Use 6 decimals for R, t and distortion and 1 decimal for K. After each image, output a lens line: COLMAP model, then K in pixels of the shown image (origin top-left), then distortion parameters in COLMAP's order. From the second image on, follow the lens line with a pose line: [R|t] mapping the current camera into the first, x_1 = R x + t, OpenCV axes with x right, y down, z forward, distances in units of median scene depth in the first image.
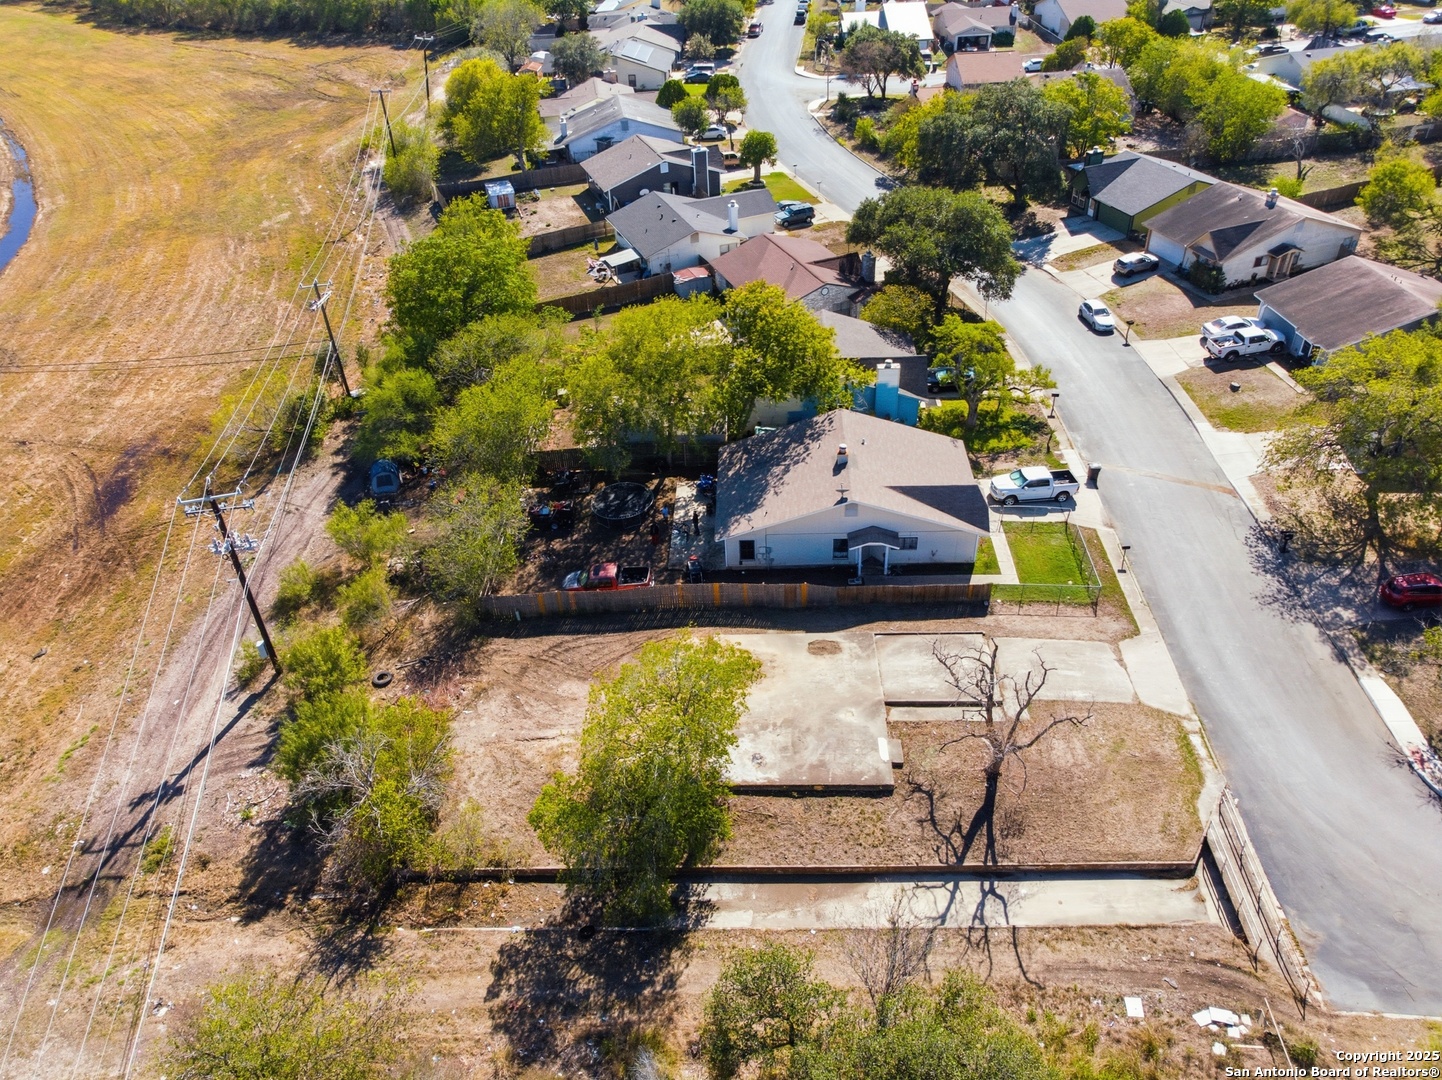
lens RADIAL K [[1066.8, 0, 721.0], [0, 1066.8, 540.0], [0, 0, 1]] dist [0.004112, 0.002495]
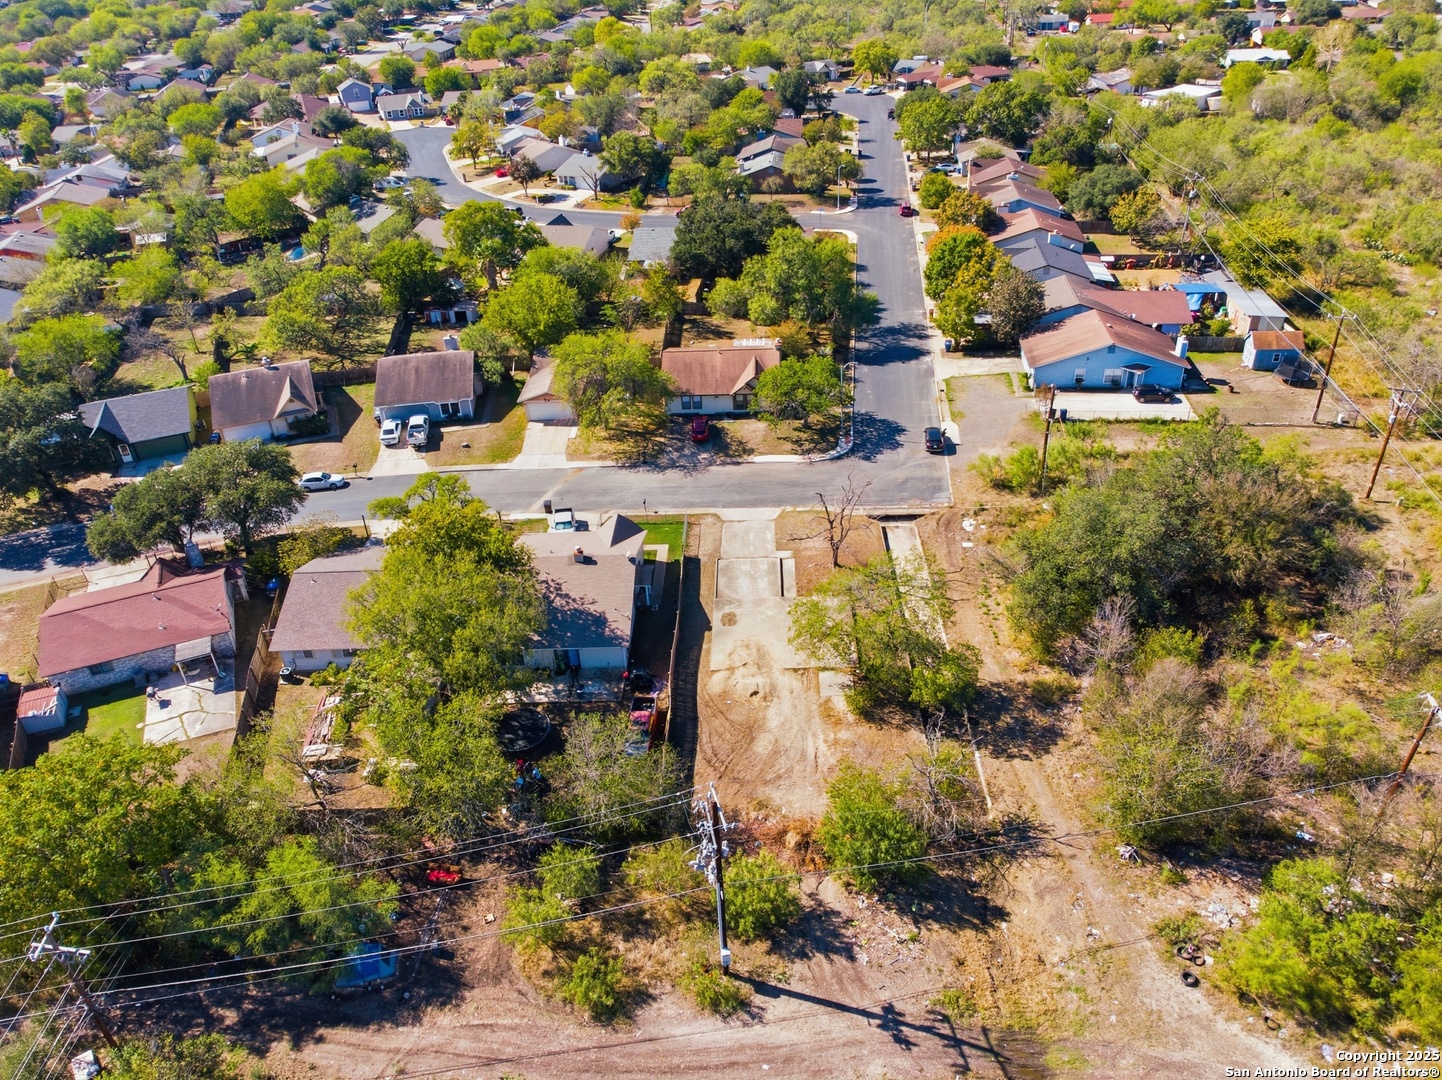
lens RADIAL K [[1068.8, 0, 721.0], [0, 1068.8, 540.0], [0, 0, 1]] dist [-0.013892, 0.026482]
pose [[-0.000823, -0.486744, 0.873544, -1.099141], [0.635239, 0.674398, 0.376377, -0.515155], [-0.772315, 0.555219, 0.308644, 0.522887]]
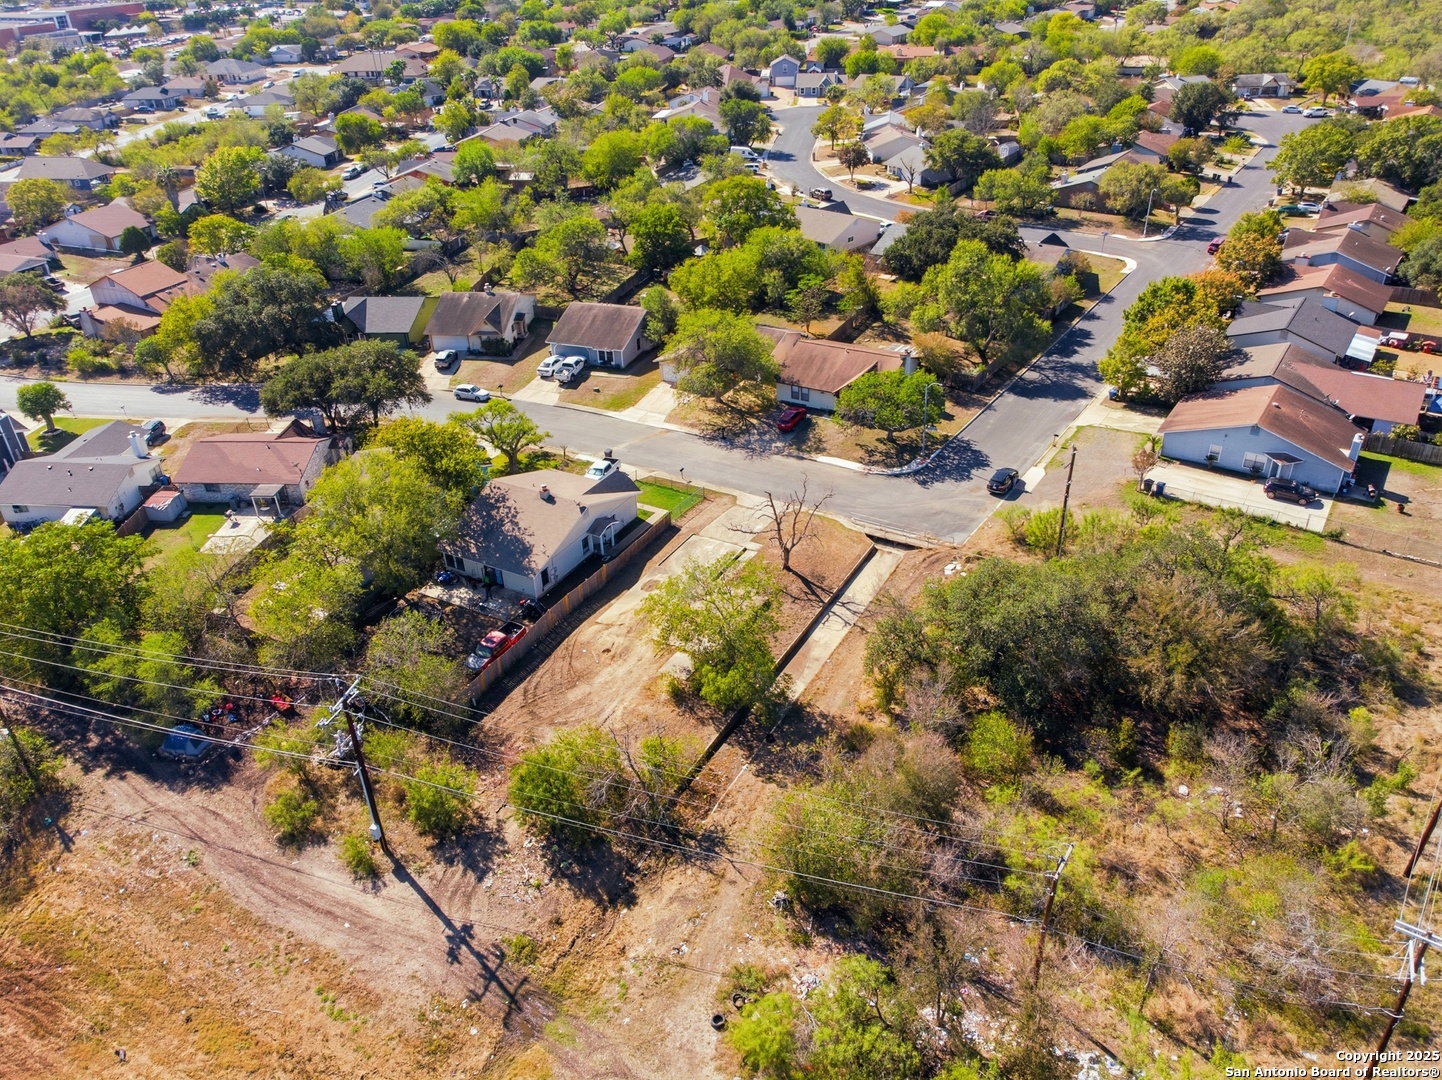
lens RADIAL K [[1068.8, 0, 721.0], [0, 1068.8, 540.0], [0, 0, 1]] dist [-0.013892, 0.026482]
pose [[0.470536, -0.434376, 0.768058, -0.994816], [0.542429, 0.828938, 0.136499, -0.104677], [-0.695965, 0.352389, 0.625664, -0.030999]]
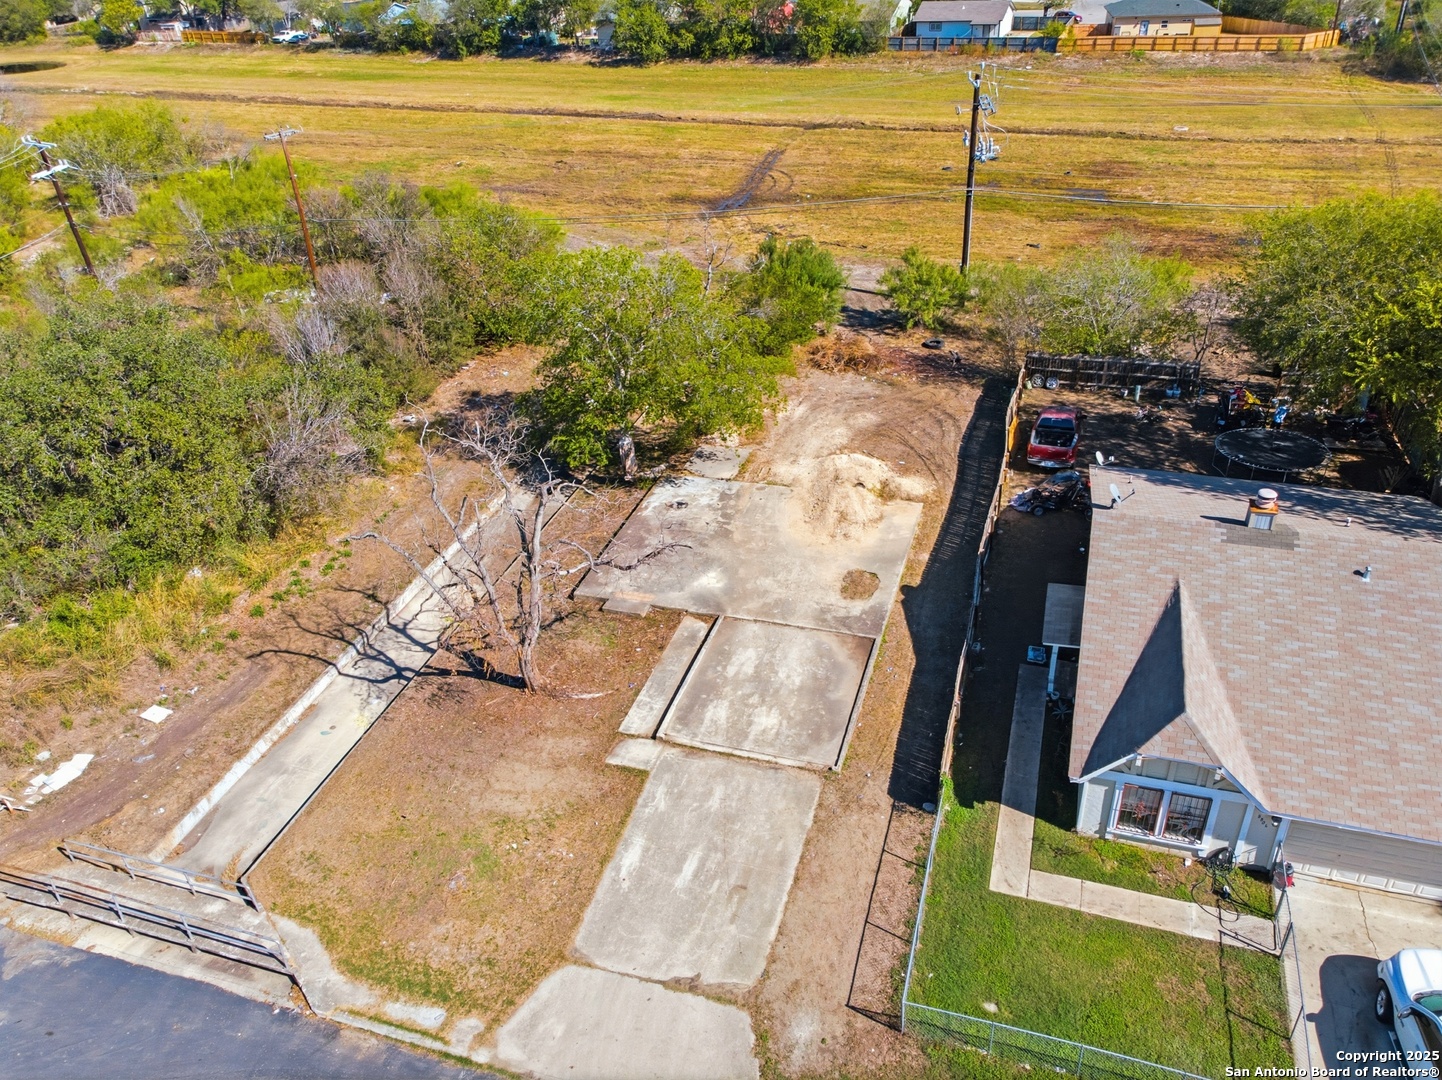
lens RADIAL K [[1068.8, 0, 721.0], [0, 1068.8, 540.0], [0, 0, 1]] dist [-0.013892, 0.026482]
pose [[-0.276938, 0.556815, -0.783110, 0.602599], [-0.526687, 0.593689, 0.608387, -0.255077], [0.803683, 0.580939, 0.128852, 0.851284]]
